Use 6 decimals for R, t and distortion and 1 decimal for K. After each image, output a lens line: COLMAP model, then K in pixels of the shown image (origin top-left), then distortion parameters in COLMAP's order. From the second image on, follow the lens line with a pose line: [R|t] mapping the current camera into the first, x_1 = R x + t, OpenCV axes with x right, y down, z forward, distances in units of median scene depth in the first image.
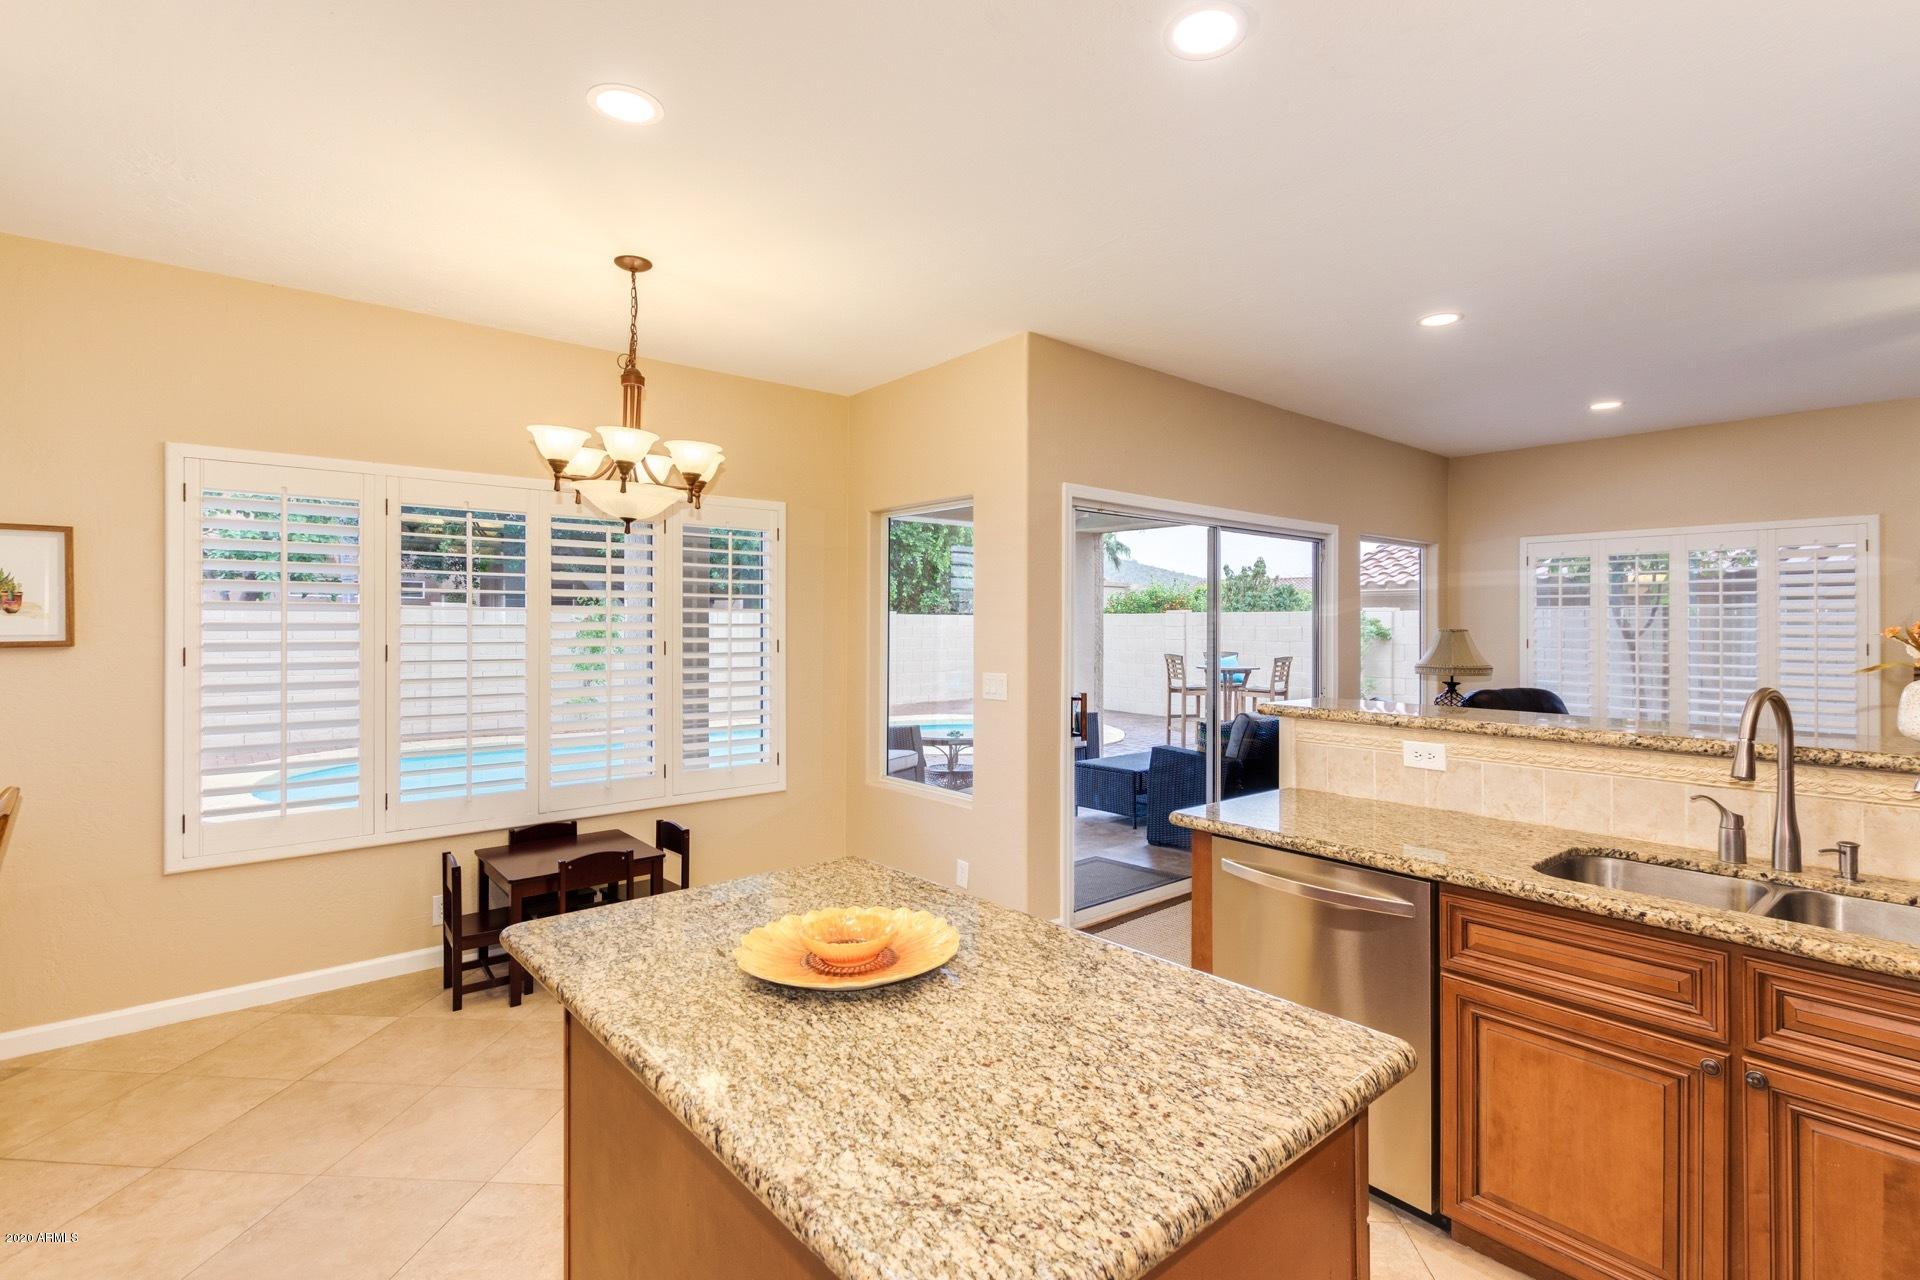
lens RADIAL K [[881.1, 0, 946.9], [0, 881.1, 628.2], [0, 0, 1]] dist [0.005019, -0.003514]
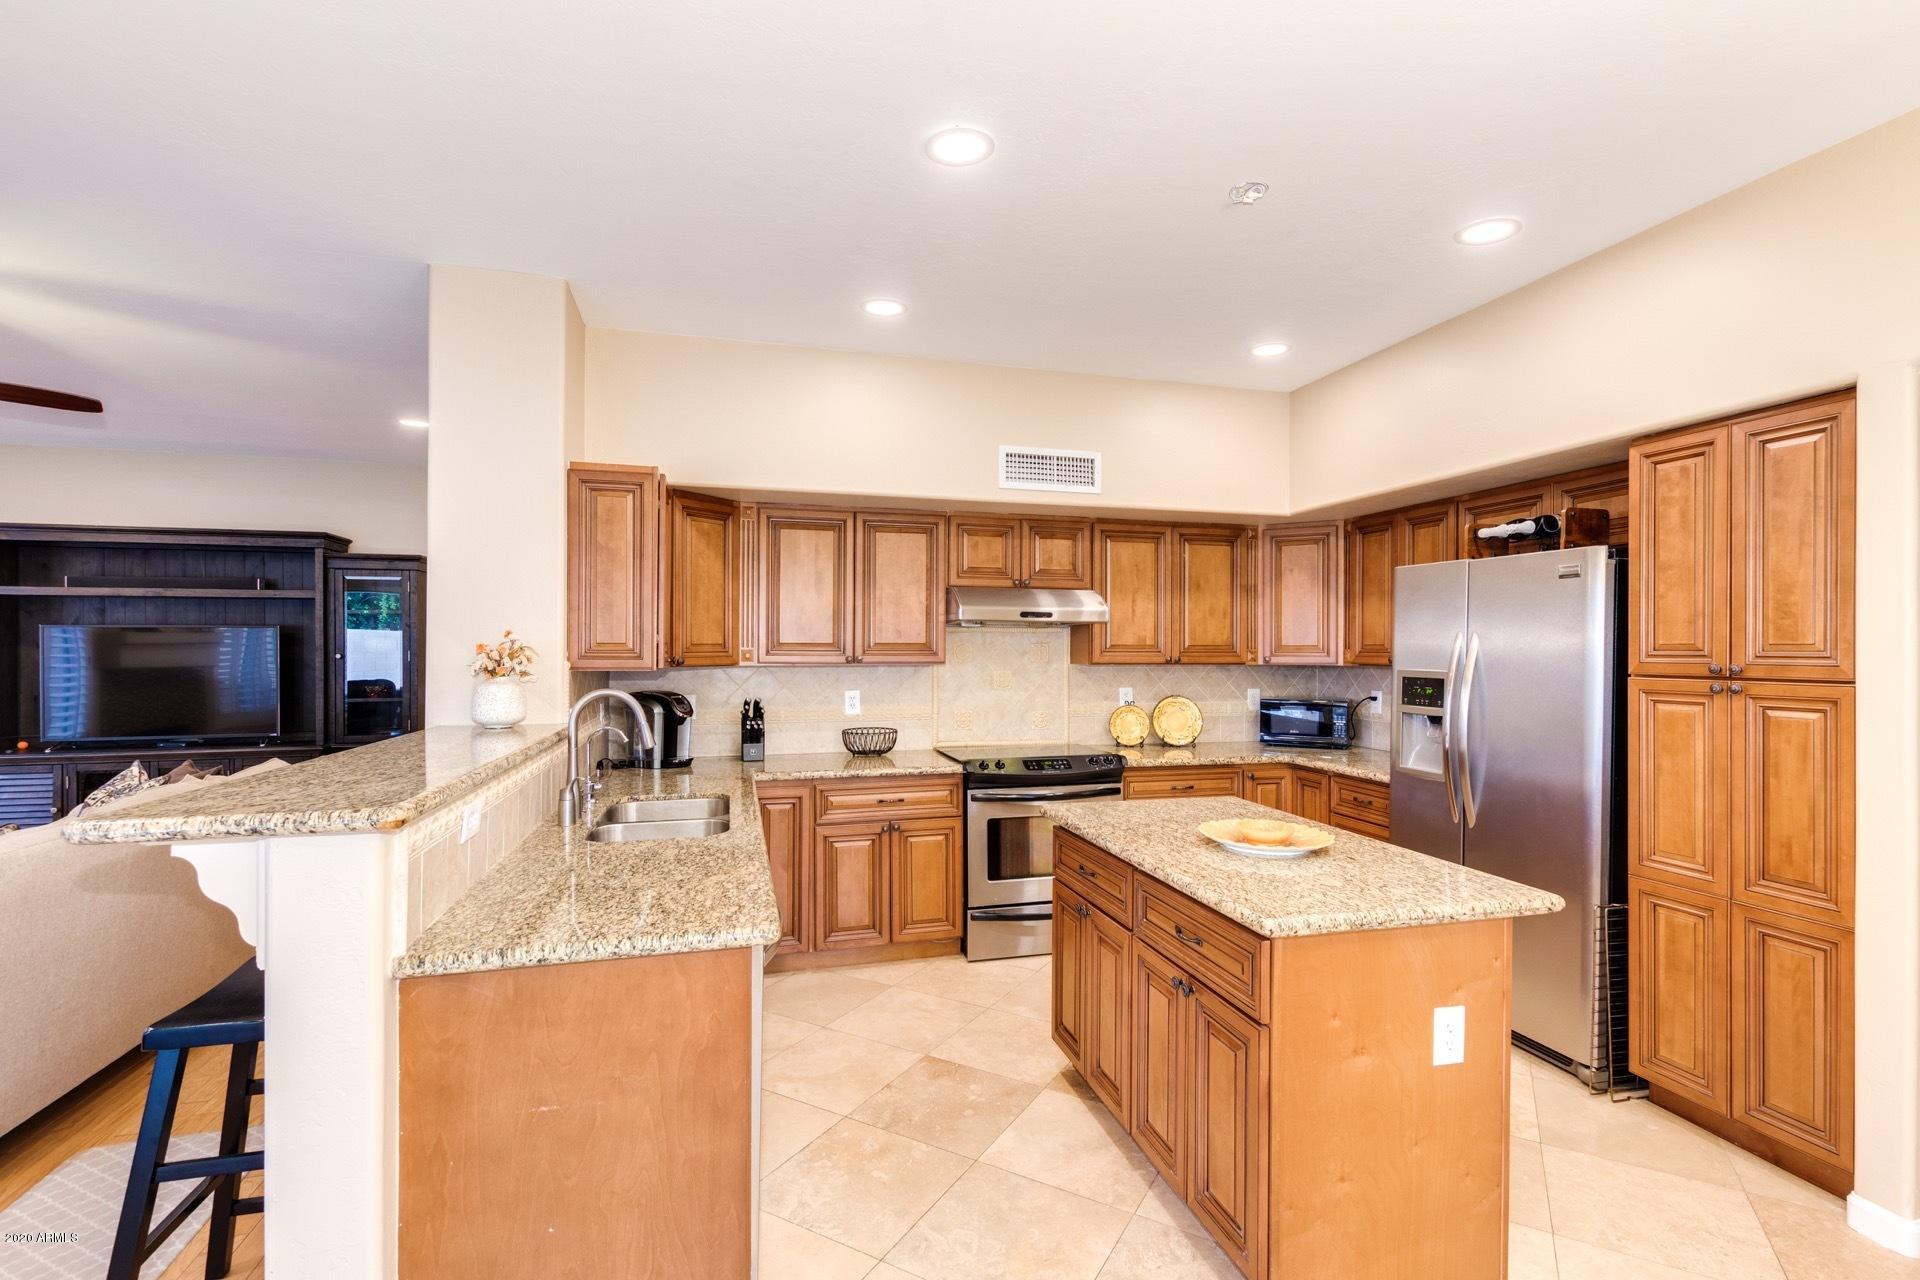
lens RADIAL K [[881.1, 0, 960.9], [0, 881.1, 649.3], [0, 0, 1]] dist [0.005019, -0.003514]
pose [[-0.910245, -0.003140, 0.414057, -0.231959], [-0.002775, 0.999995, 0.001484, -0.003930], [-0.414060, 0.000202, -0.910250, 2.329595]]
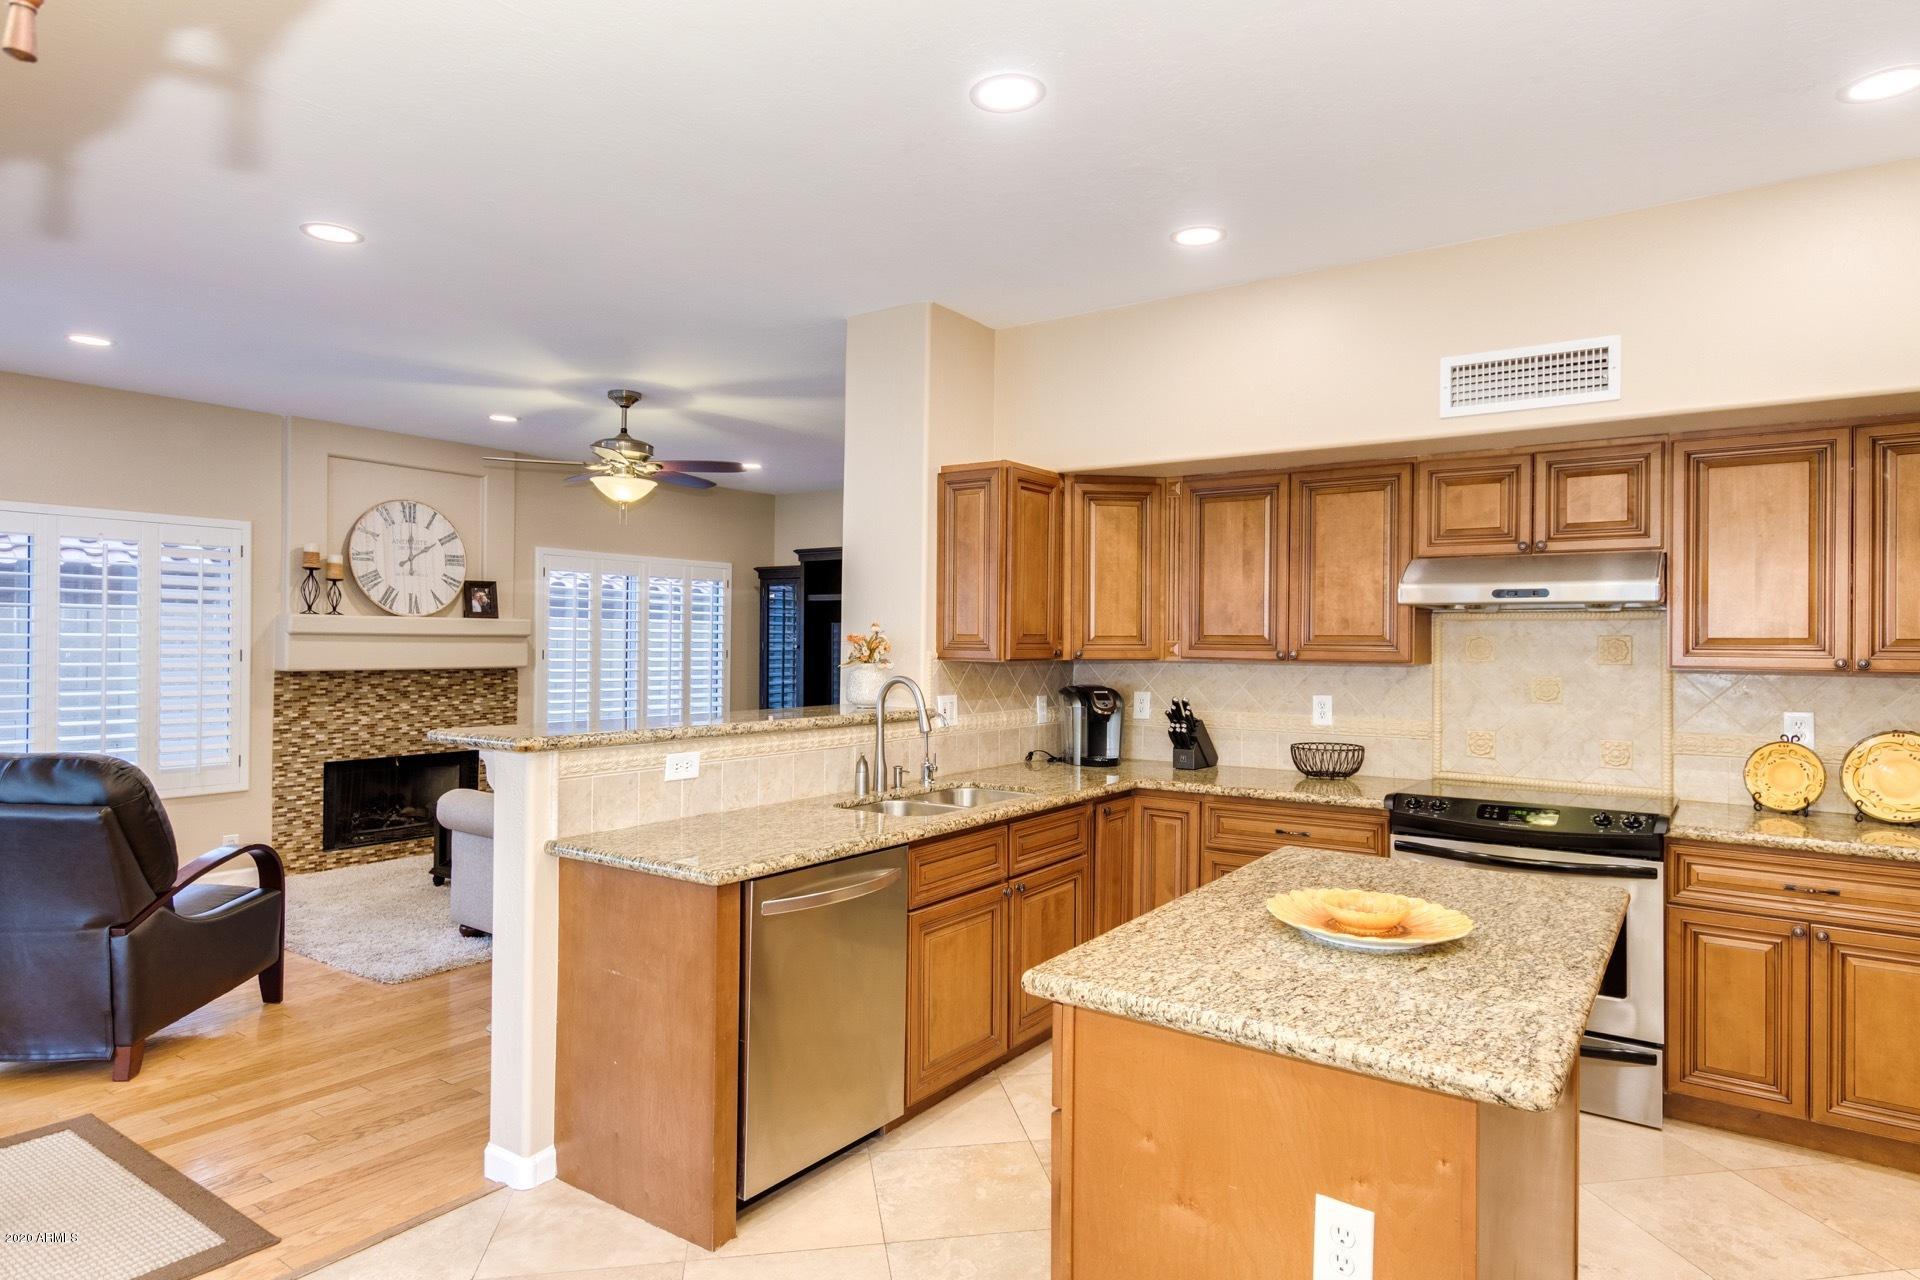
lens RADIAL K [[1092.1, 0, 968.1], [0, 1092.1, 639.8], [0, 0, 1]] dist [0.016589, -0.000629]
pose [[-0.260915, -0.002906, 0.965357, -1.133971], [-0.007763, 0.999969, 0.000912, -0.002992], [-0.965331, -0.007256, -0.260929, 1.562691]]
